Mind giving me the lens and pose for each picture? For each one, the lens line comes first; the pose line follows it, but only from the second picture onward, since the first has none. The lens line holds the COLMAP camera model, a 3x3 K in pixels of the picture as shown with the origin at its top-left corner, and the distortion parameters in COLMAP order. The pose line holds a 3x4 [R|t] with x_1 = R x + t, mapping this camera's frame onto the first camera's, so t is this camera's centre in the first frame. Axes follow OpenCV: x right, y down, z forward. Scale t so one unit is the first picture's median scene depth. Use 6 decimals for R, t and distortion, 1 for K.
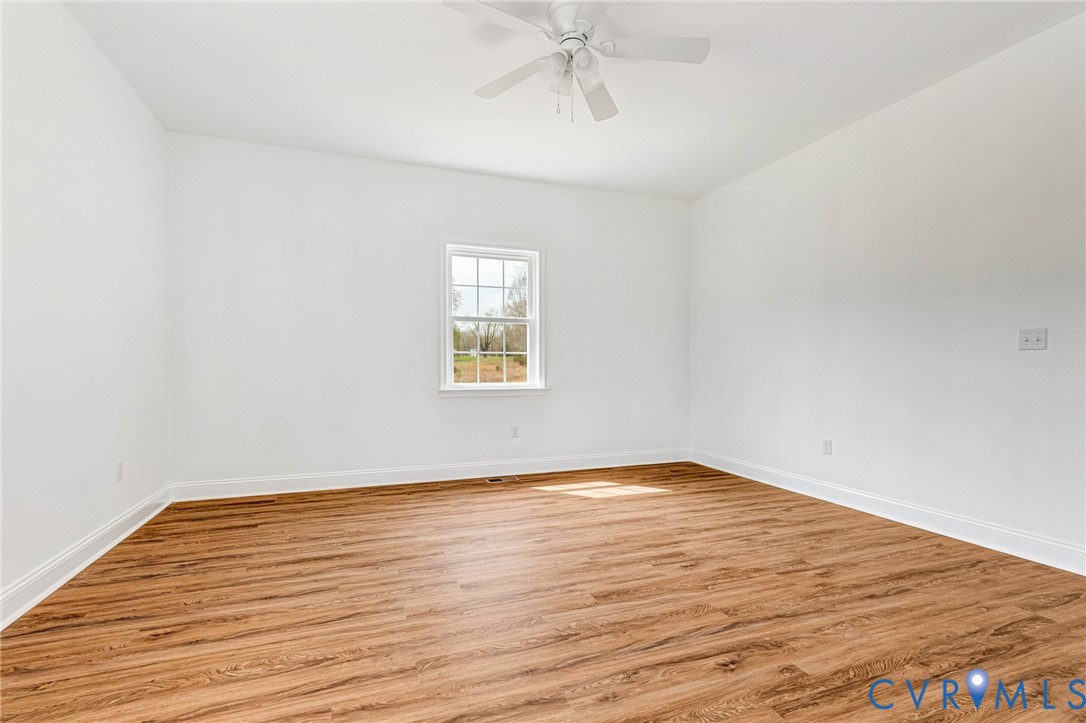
lens RADIAL K [[506.0, 0, 541.4], [0, 506.0, 365.7], [0, 0, 1]] dist [0.010551, -0.000900]
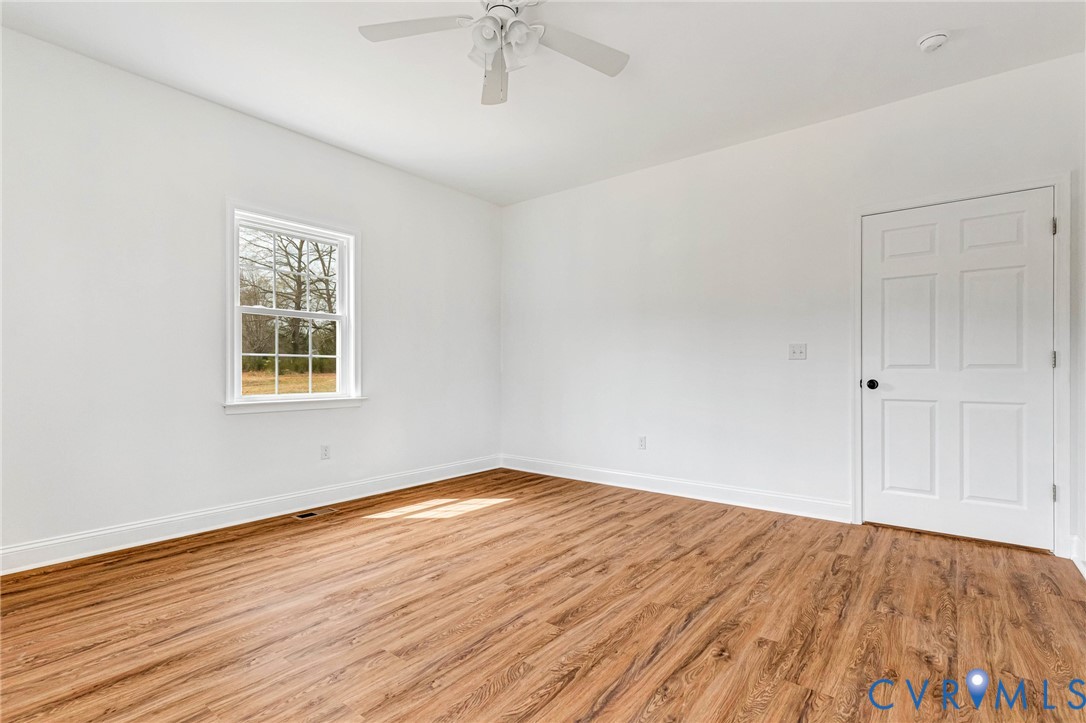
lens RADIAL K [[520.0, 0, 544.7], [0, 520.0, 372.2], [0, 0, 1]] dist [0.010992, -0.000459]
pose [[0.853605, -0.002277, 0.520915, -0.297953], [0.000907, 0.999995, 0.002885, -0.002514], [-0.520919, -0.001990, 0.853604, 0.150492]]
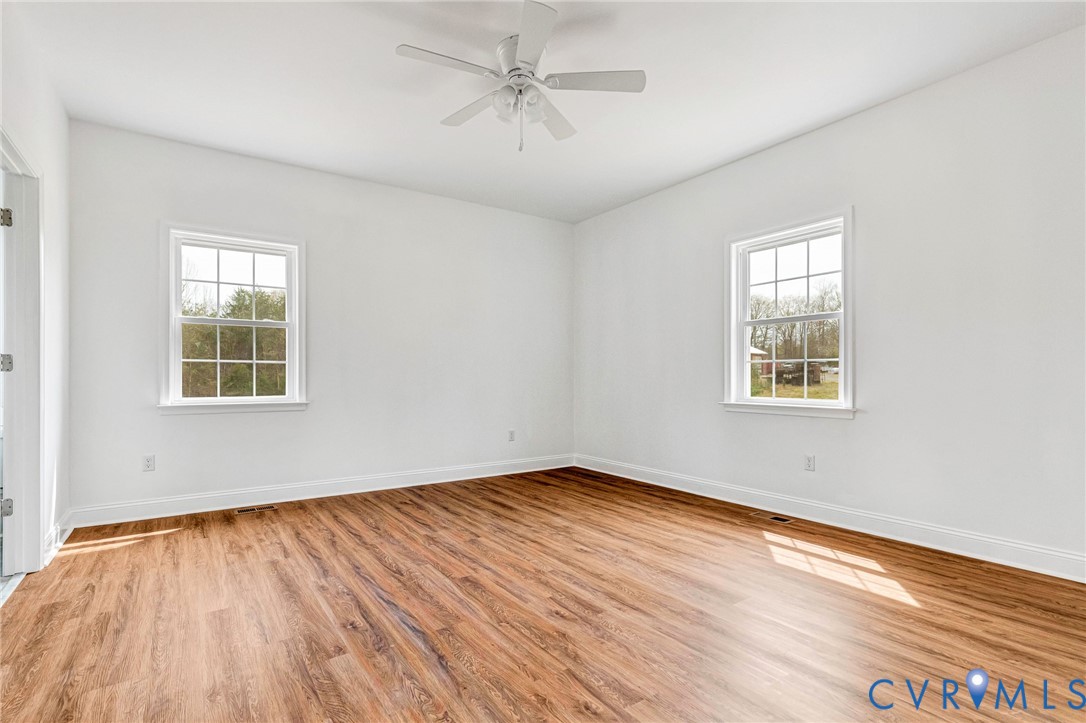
lens RADIAL K [[516.7, 0, 536.2], [0, 516.7, 378.0], [0, 0, 1]] dist [0.011616, -0.000673]
pose [[0.243056, 0.001767, -0.970011, 0.958979], [0.000602, 0.999998, 0.001972, -0.000174], [0.970012, -0.001064, 0.243054, 0.648097]]
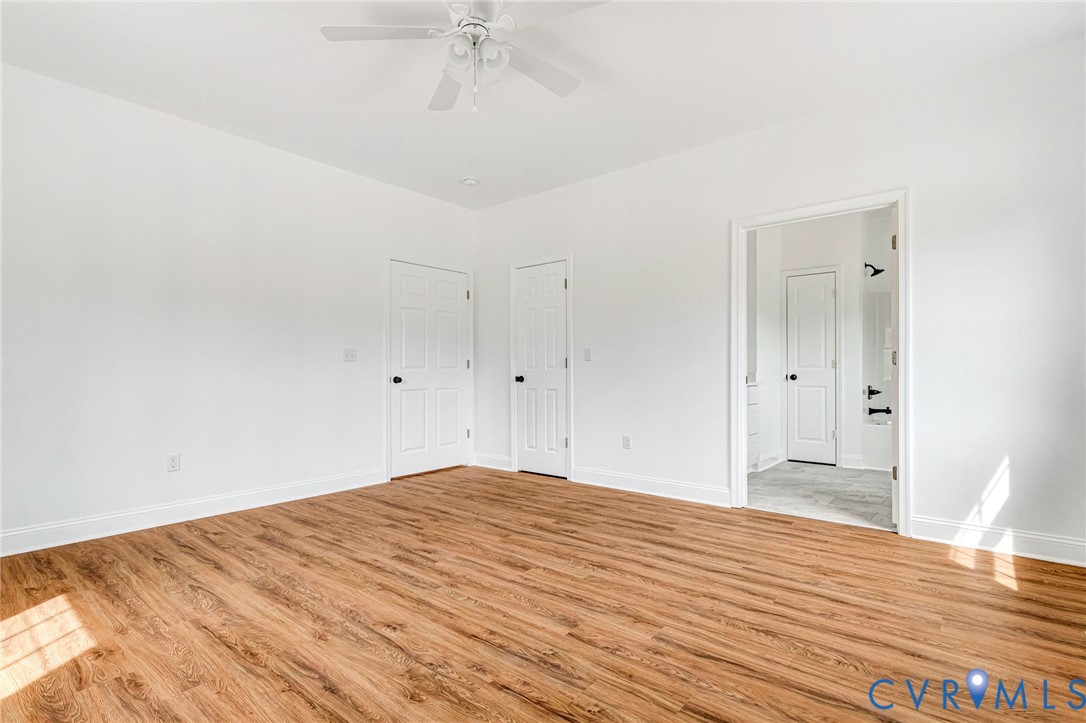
lens RADIAL K [[525.2, 0, 547.5], [0, 525.2, 365.9], [0, 0, 1]] dist [0.011753, -0.000051]
pose [[-0.500112, 0.009271, 0.865911, -0.695951], [0.004912, 0.999957, -0.007869, 0.009114], [-0.865947, 0.000318, -0.500136, 1.151265]]
